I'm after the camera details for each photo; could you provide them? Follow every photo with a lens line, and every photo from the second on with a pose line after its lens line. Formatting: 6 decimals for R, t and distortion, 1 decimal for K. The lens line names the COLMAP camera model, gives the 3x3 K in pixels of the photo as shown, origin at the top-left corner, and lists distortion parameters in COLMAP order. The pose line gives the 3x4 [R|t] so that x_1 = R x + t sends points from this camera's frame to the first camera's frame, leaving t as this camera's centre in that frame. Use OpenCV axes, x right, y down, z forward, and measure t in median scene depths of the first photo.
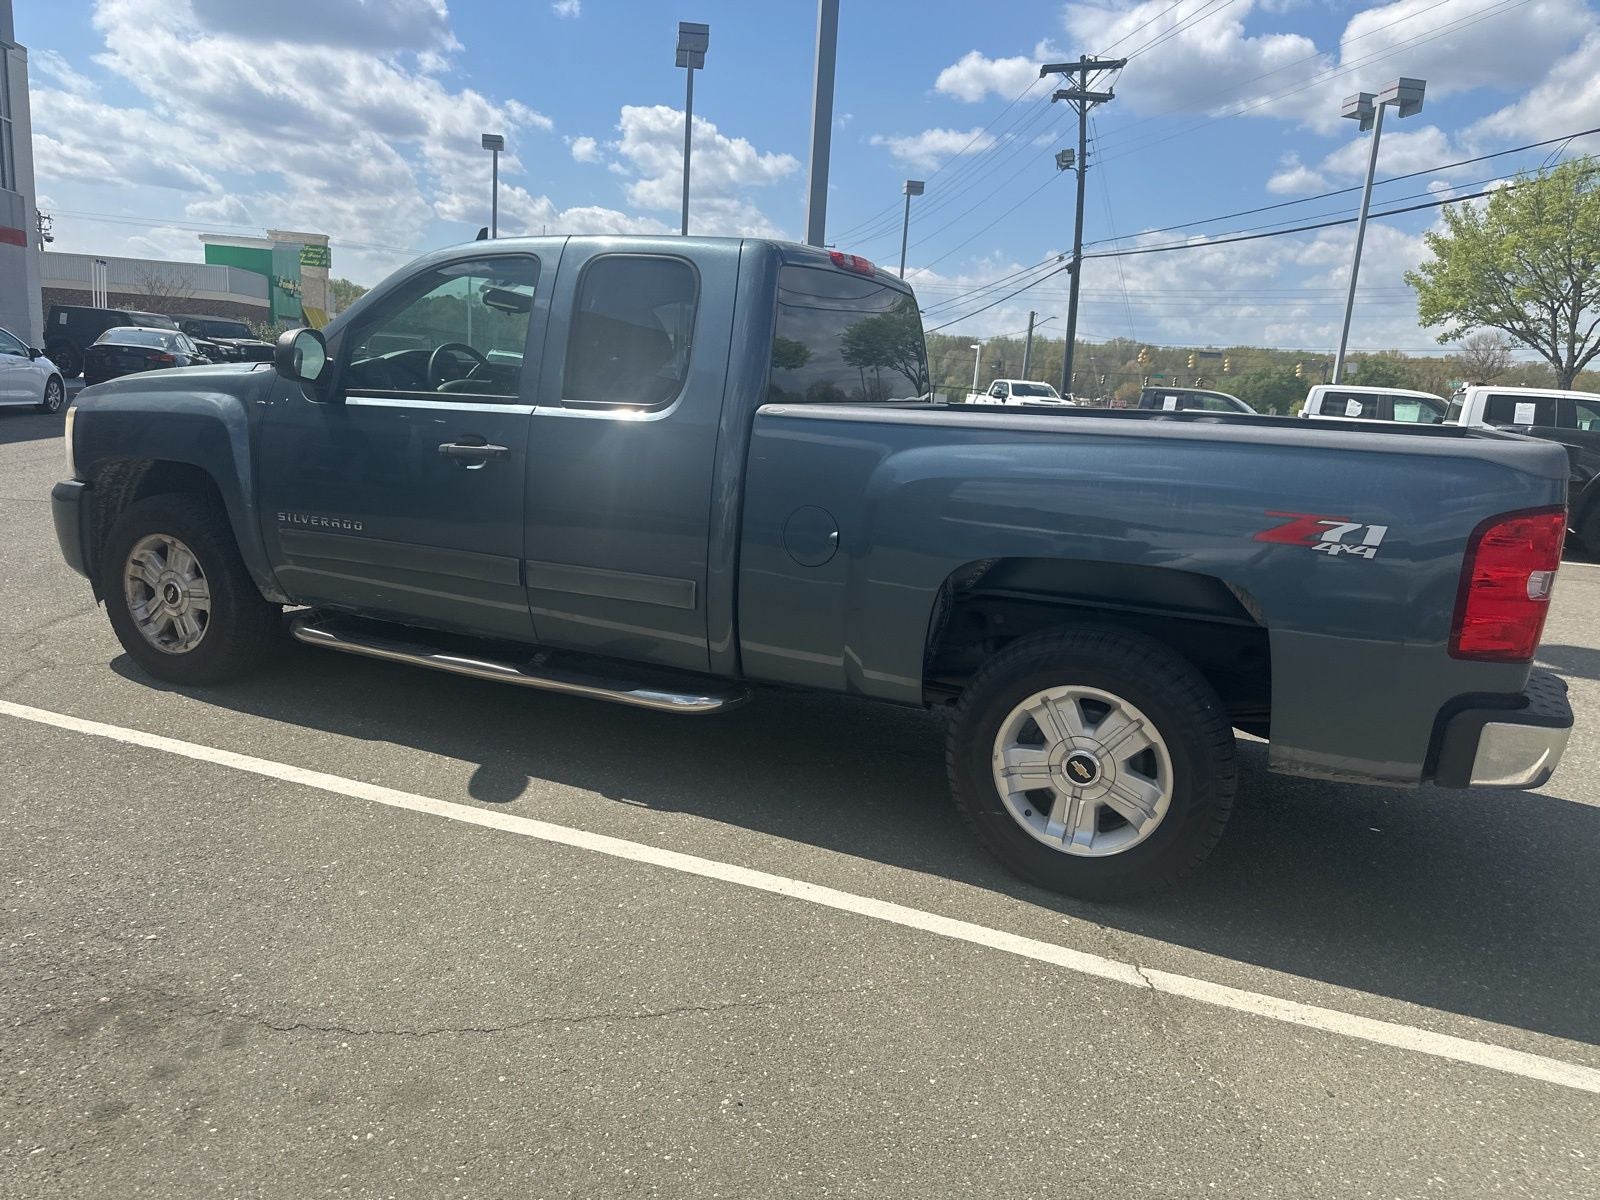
lens RADIAL K [[1147.4, 0, 799.6], [0, 1147.4, 611.9], [0, 0, 1]] dist [0.018097, -0.026675]
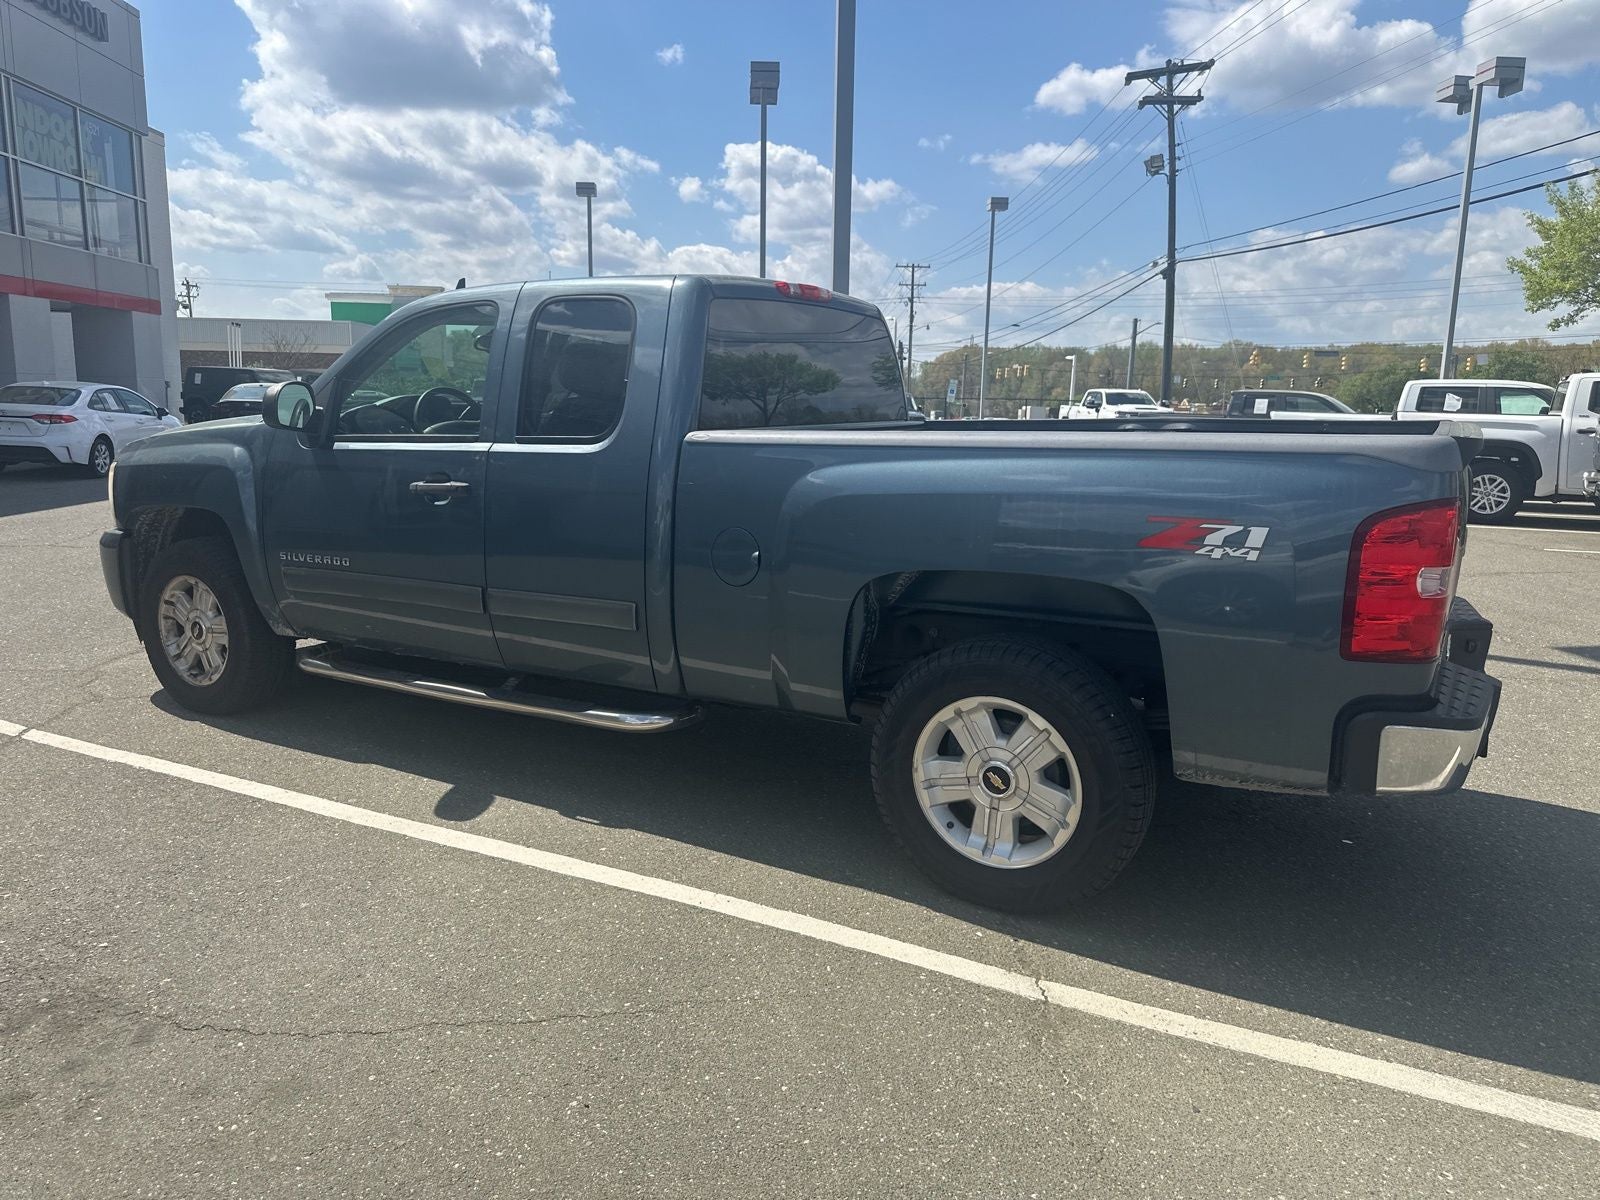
lens RADIAL K [[1147.4, 0, 784.1], [0, 1147.4, 592.3], [0, 0, 1]] dist [0.018097, -0.026675]
pose [[0.993163, -0.031249, -0.112477, 0.141888], [0.027155, 0.998918, -0.037744, 0.004868], [0.113535, 0.034431, 0.992937, -0.014626]]
